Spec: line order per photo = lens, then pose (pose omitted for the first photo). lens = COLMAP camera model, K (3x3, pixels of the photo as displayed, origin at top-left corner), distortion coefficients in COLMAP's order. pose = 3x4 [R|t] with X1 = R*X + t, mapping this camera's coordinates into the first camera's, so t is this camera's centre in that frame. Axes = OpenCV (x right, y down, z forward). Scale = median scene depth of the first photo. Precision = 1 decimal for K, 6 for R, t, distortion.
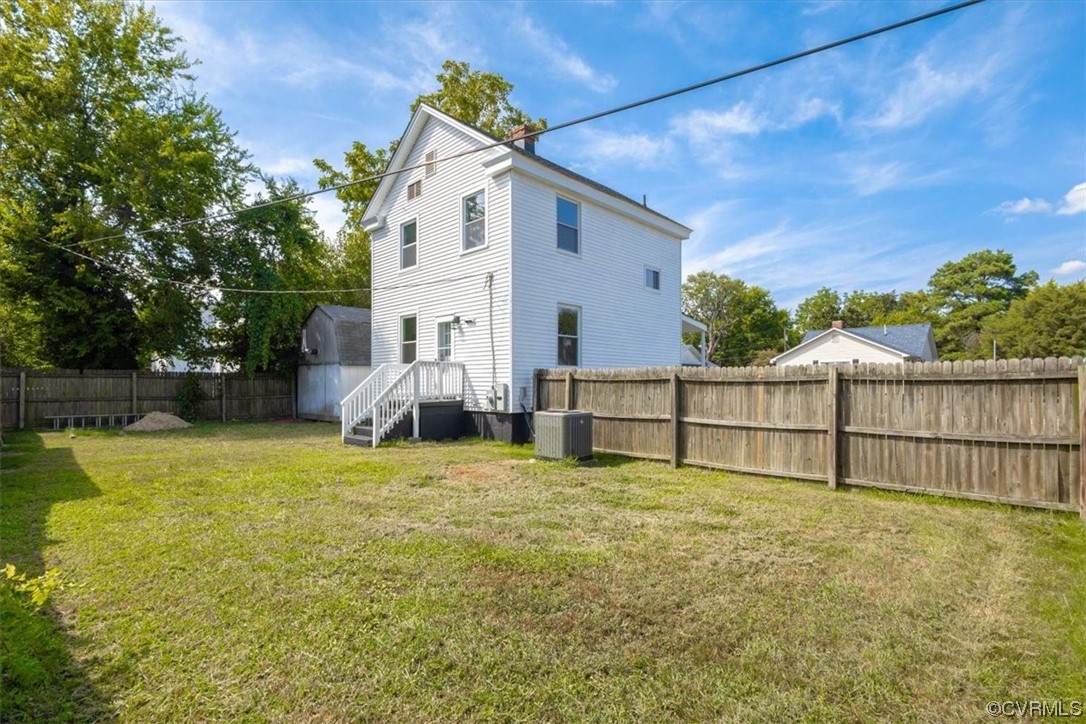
lens RADIAL K [[489.3, 0, 544.2], [0, 489.3, 356.9], [0, 0, 1]] dist [0.000931, 0.000467]
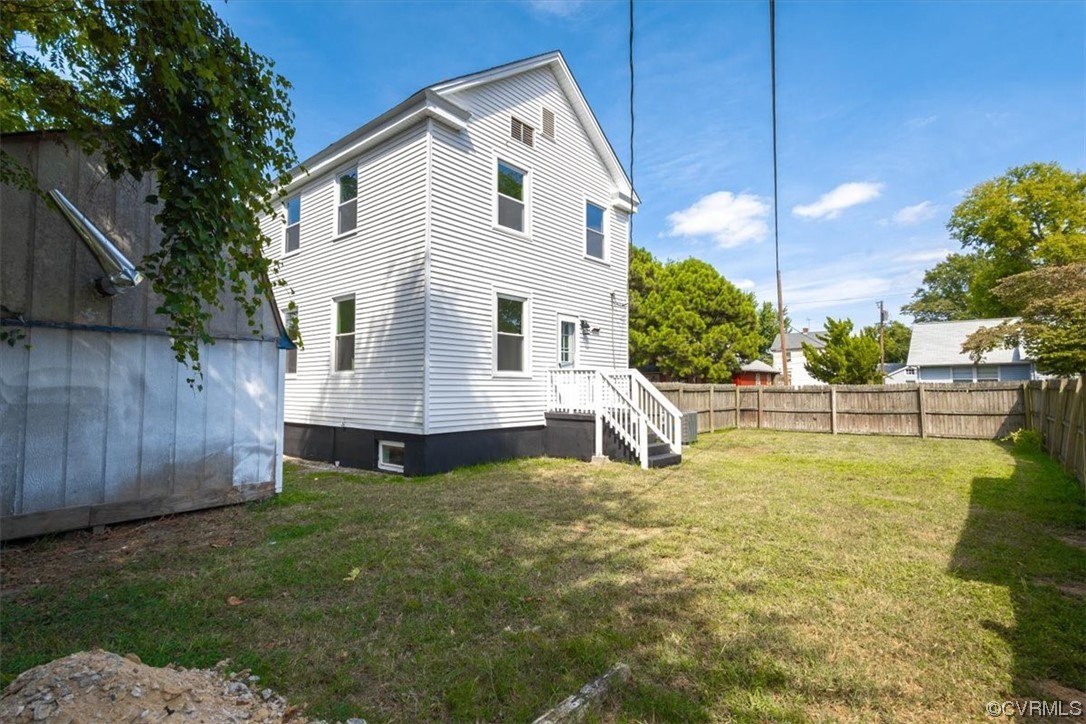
lens RADIAL K [[489.3, 0, 544.2], [0, 489.3, 356.9], [0, 0, 1]] dist [0.000931, 0.000467]
pose [[-0.009504, 0.084124, 0.996410, -1.090969], [-0.047189, 0.995307, -0.084481, 0.067373], [-0.998841, -0.047822, -0.005490, 1.065601]]
